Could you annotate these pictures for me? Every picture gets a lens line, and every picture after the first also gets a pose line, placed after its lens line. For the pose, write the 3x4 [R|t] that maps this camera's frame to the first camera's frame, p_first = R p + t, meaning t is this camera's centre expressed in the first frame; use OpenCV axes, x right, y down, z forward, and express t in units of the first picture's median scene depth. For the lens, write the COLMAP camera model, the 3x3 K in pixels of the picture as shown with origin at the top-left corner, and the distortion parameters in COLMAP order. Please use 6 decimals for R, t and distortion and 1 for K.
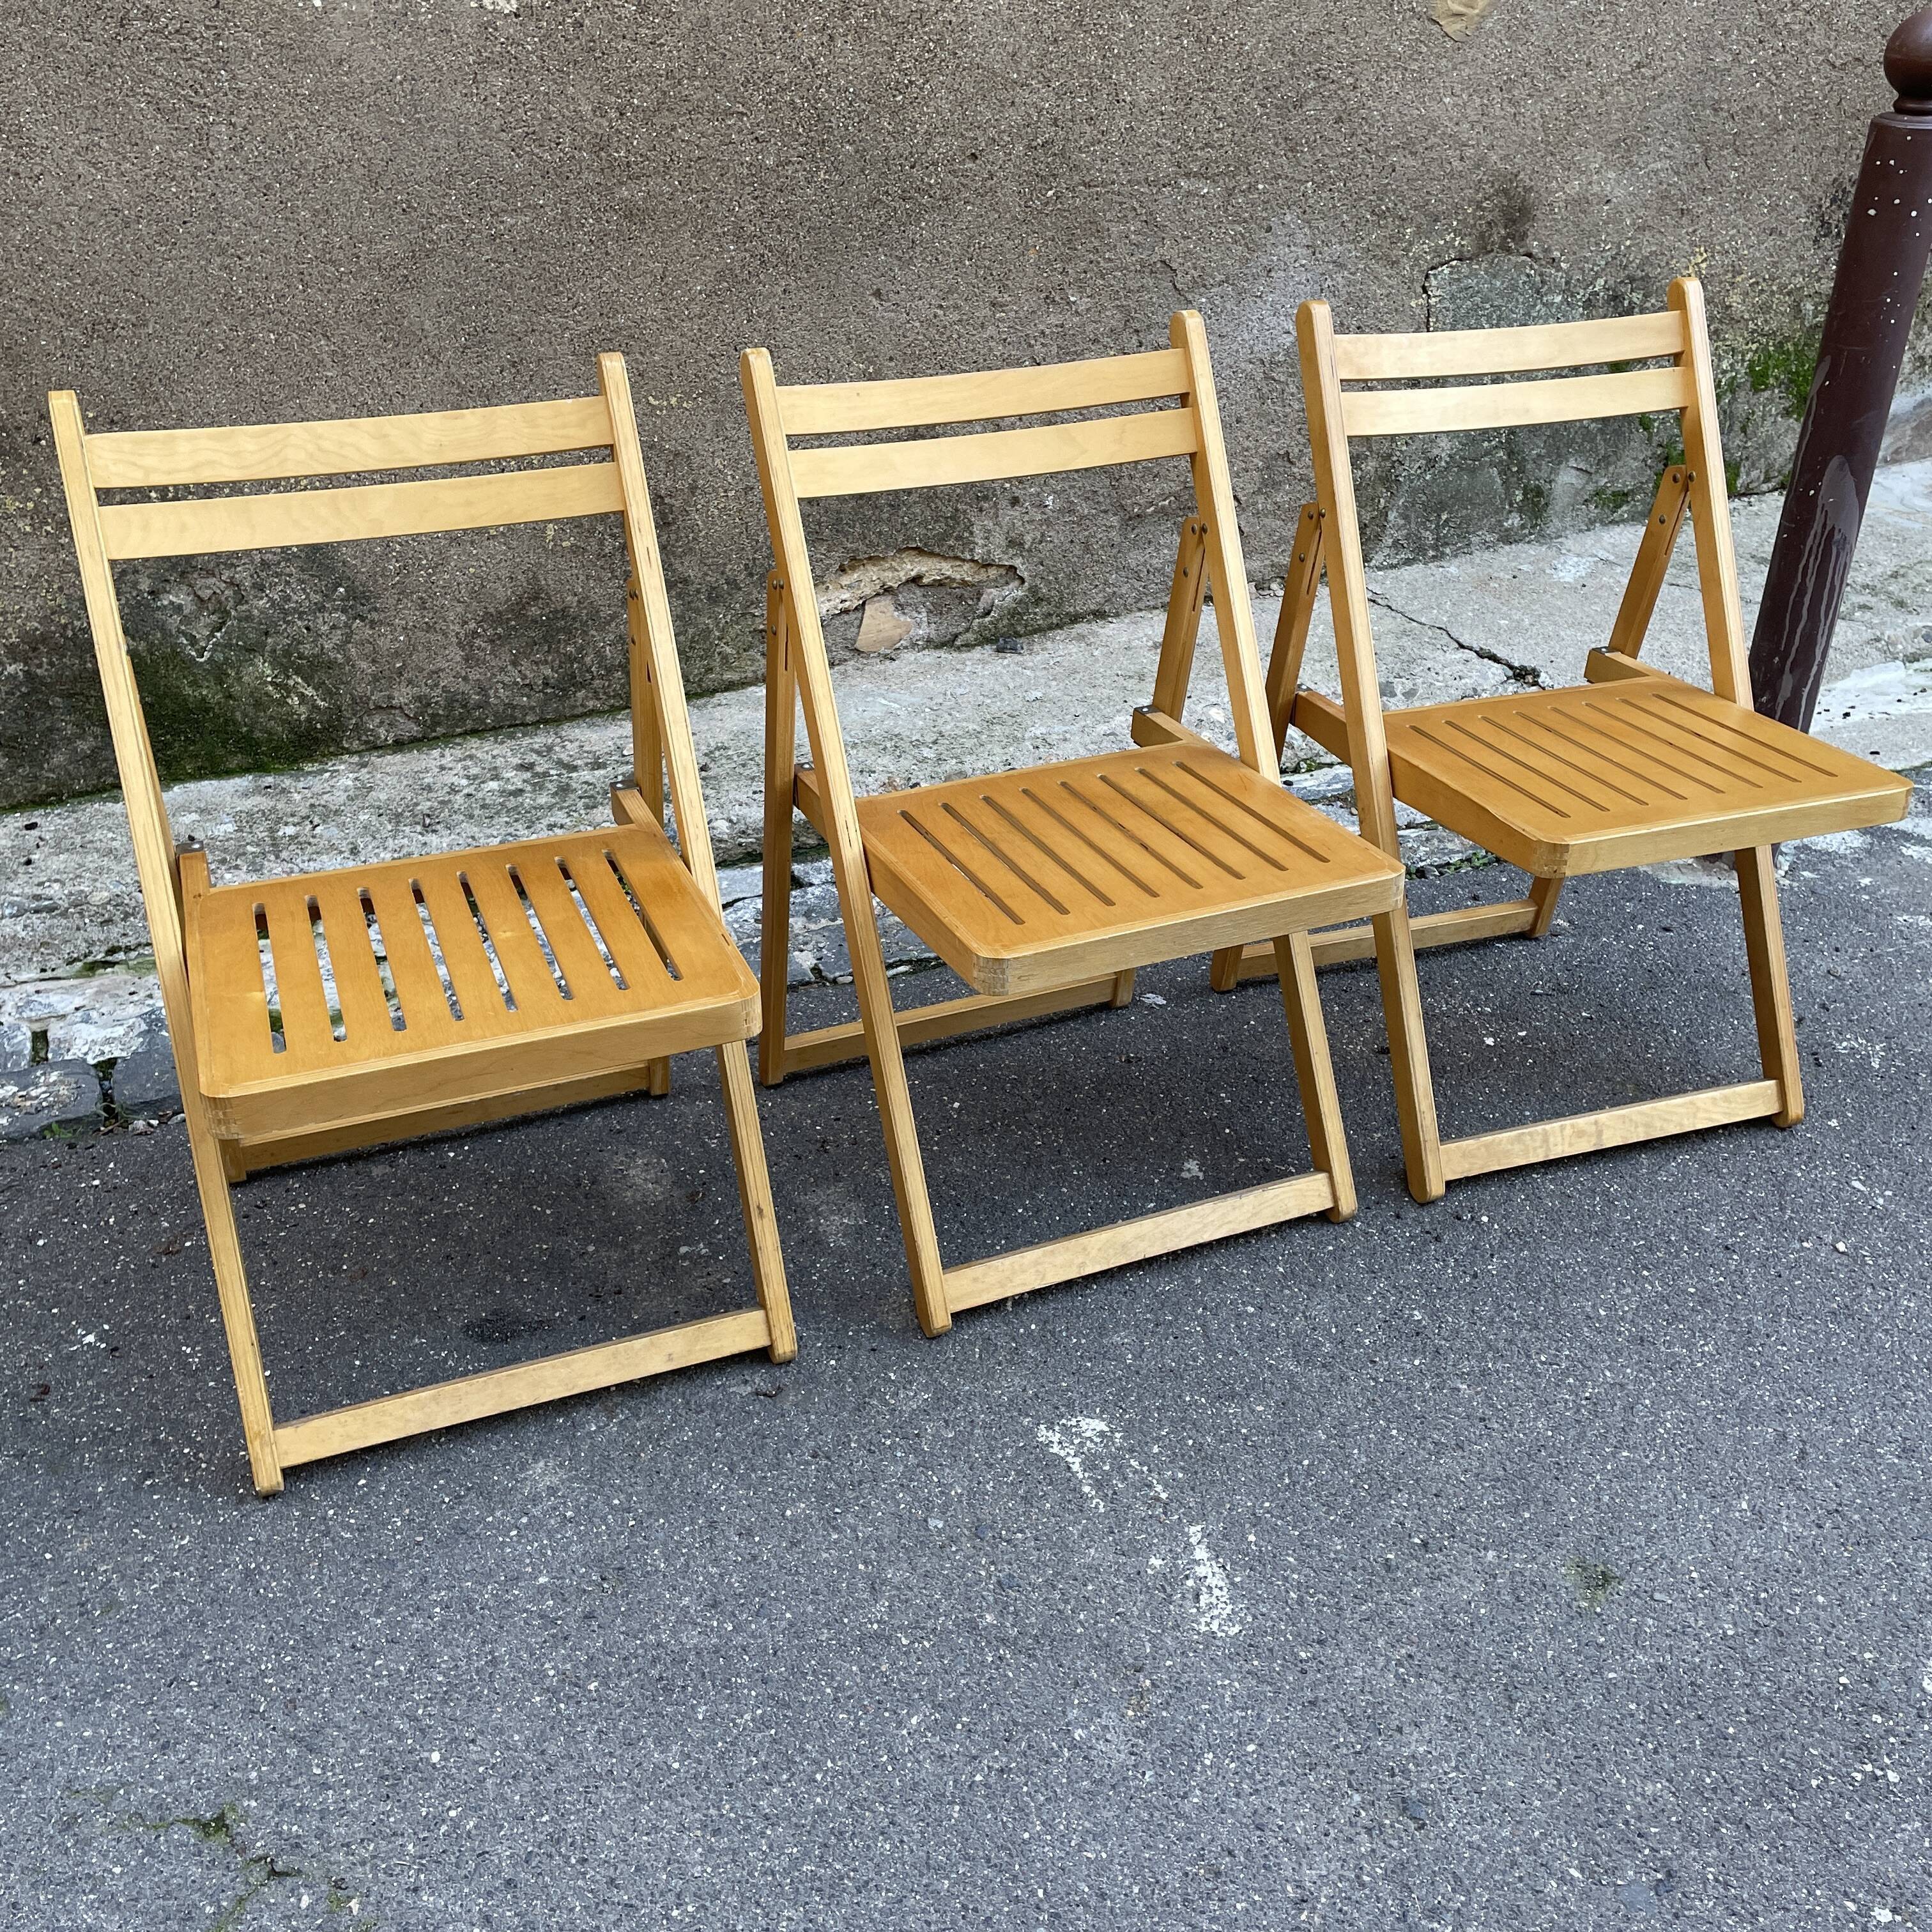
lens RADIAL K [[1948.9, 0, 987.7], [0, 1948.9, 966.9], [0, 0, 1]] dist [0.047240, 0.000000]
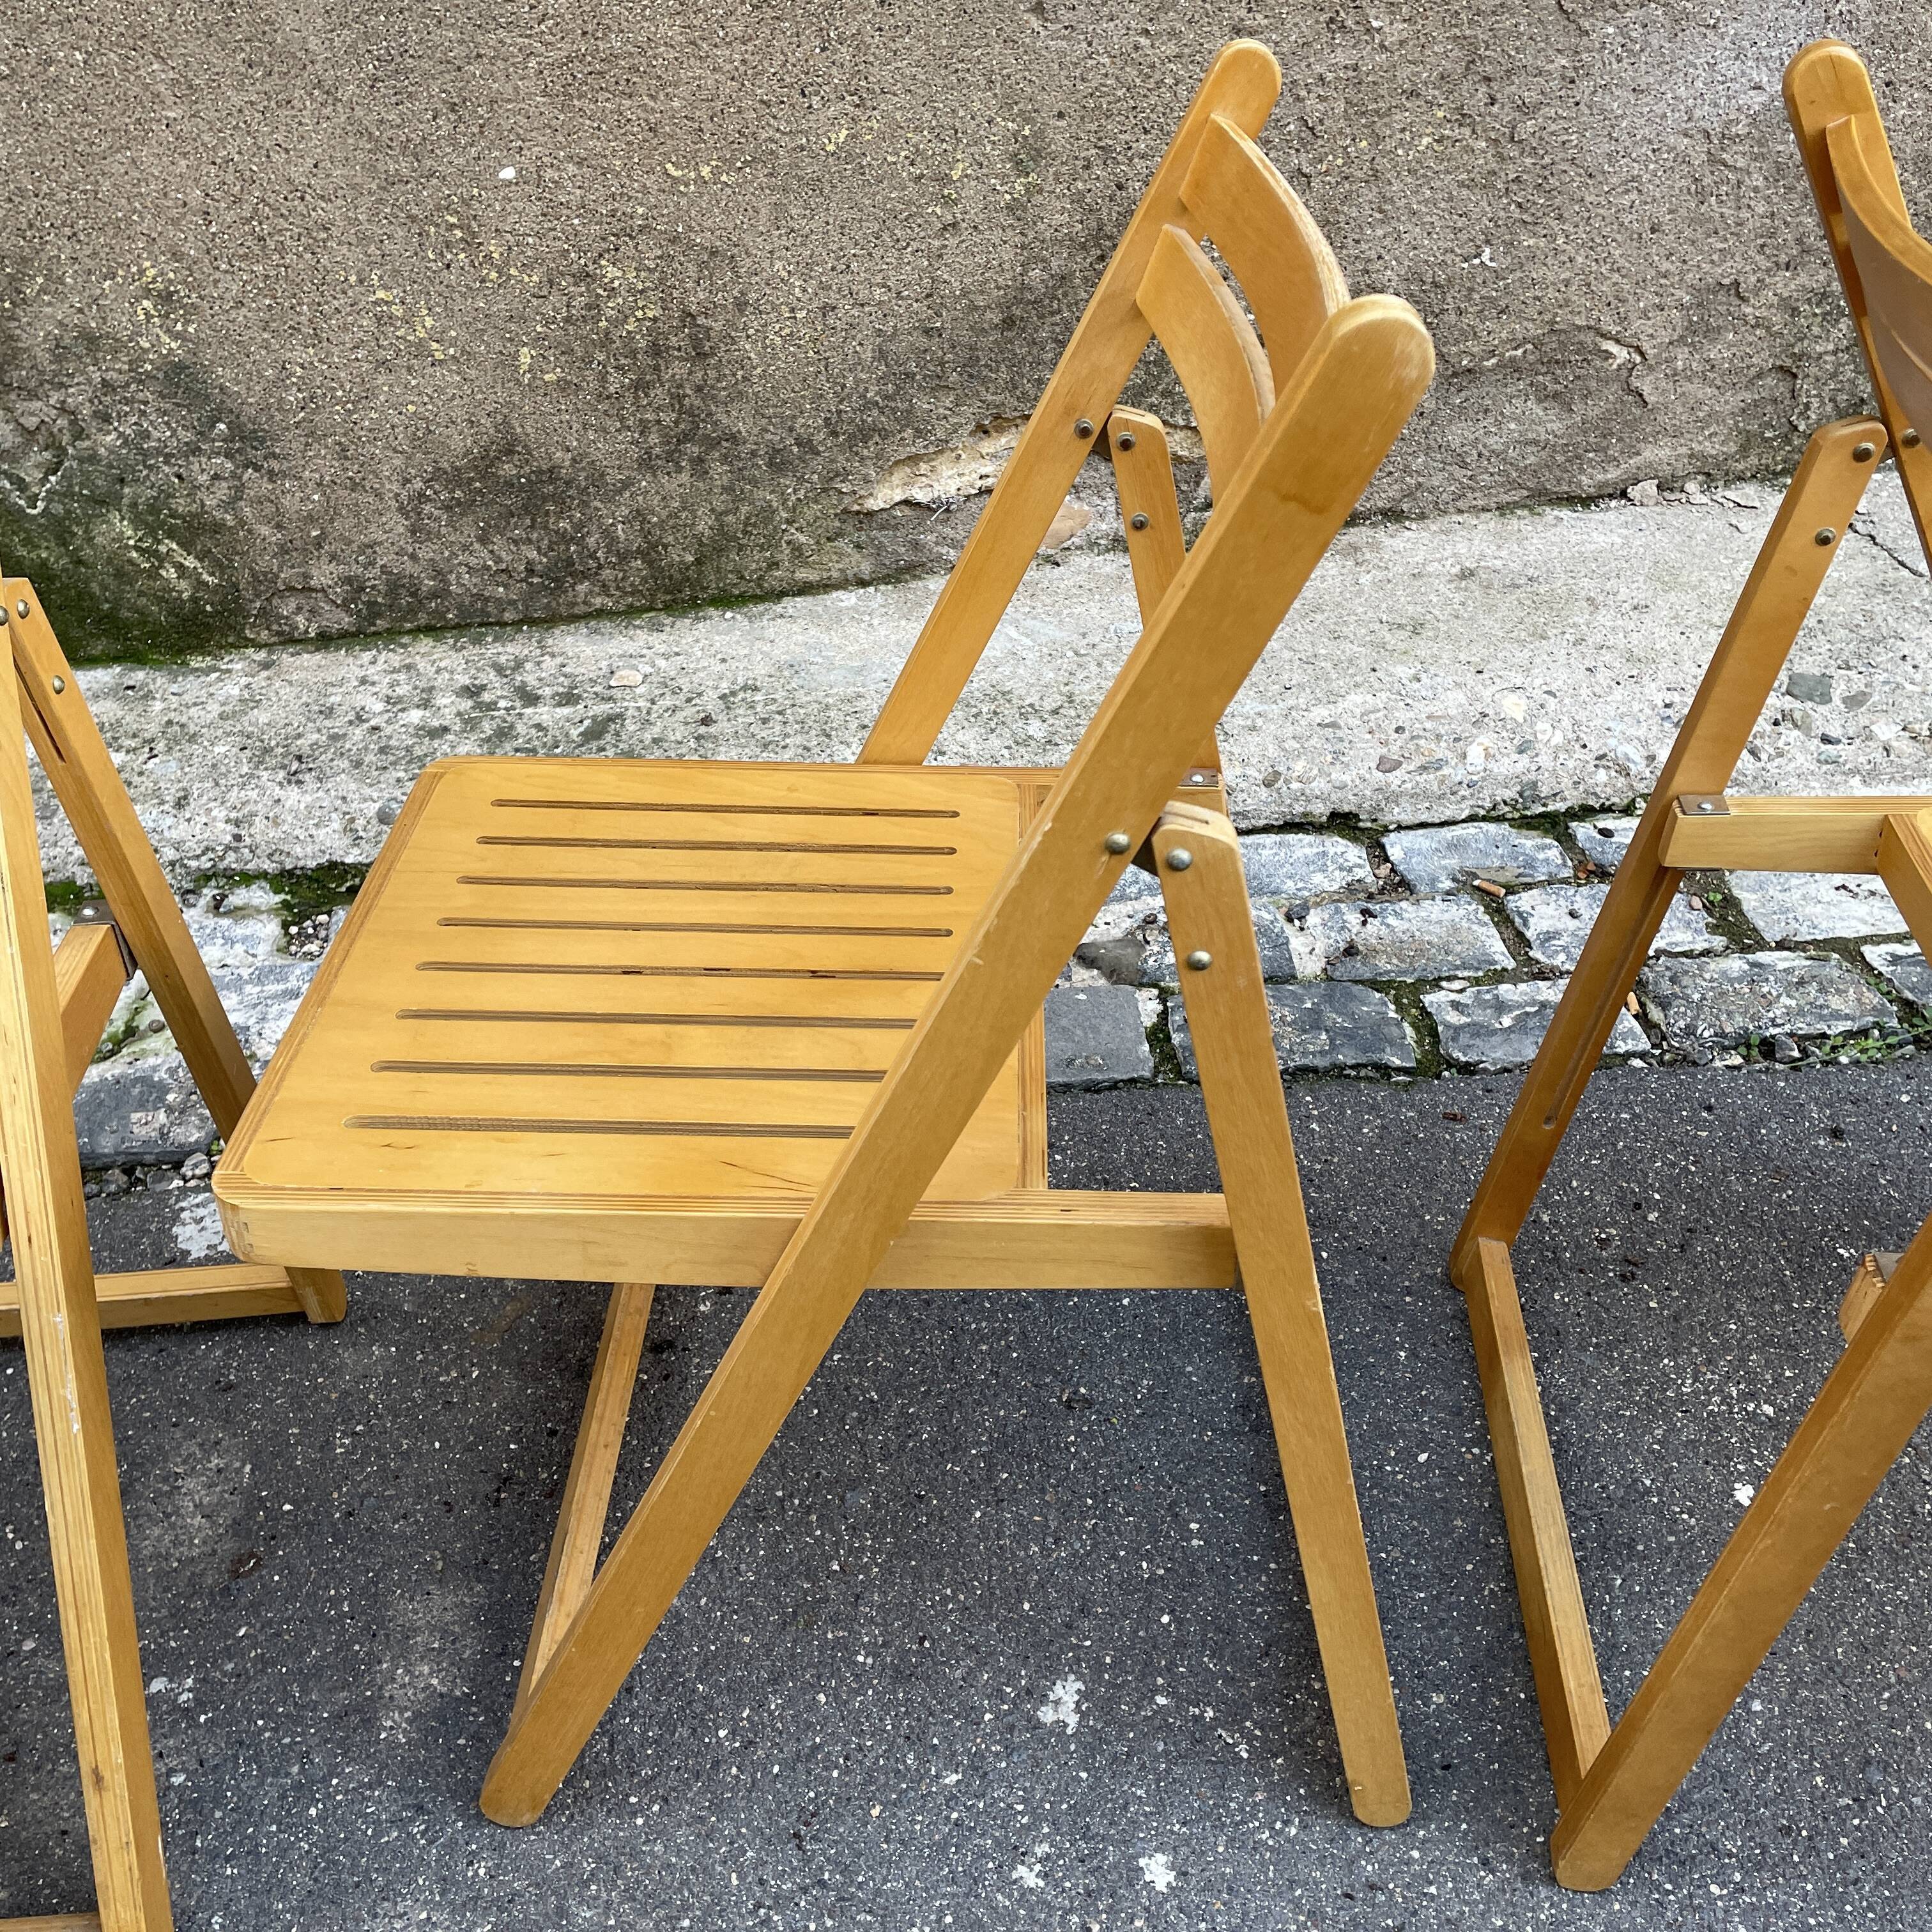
lens RADIAL K [[1948.9, 0, 954.7], [0, 1948.9, 949.6], [0, 0, 1]] dist [0.047240, 0.000000]
pose [[0.951308, 0.154180, -0.266912, 0.143558], [-0.119893, 0.982809, 0.140400, -0.134679], [0.283971, -0.101562, 0.953439, 0.363824]]
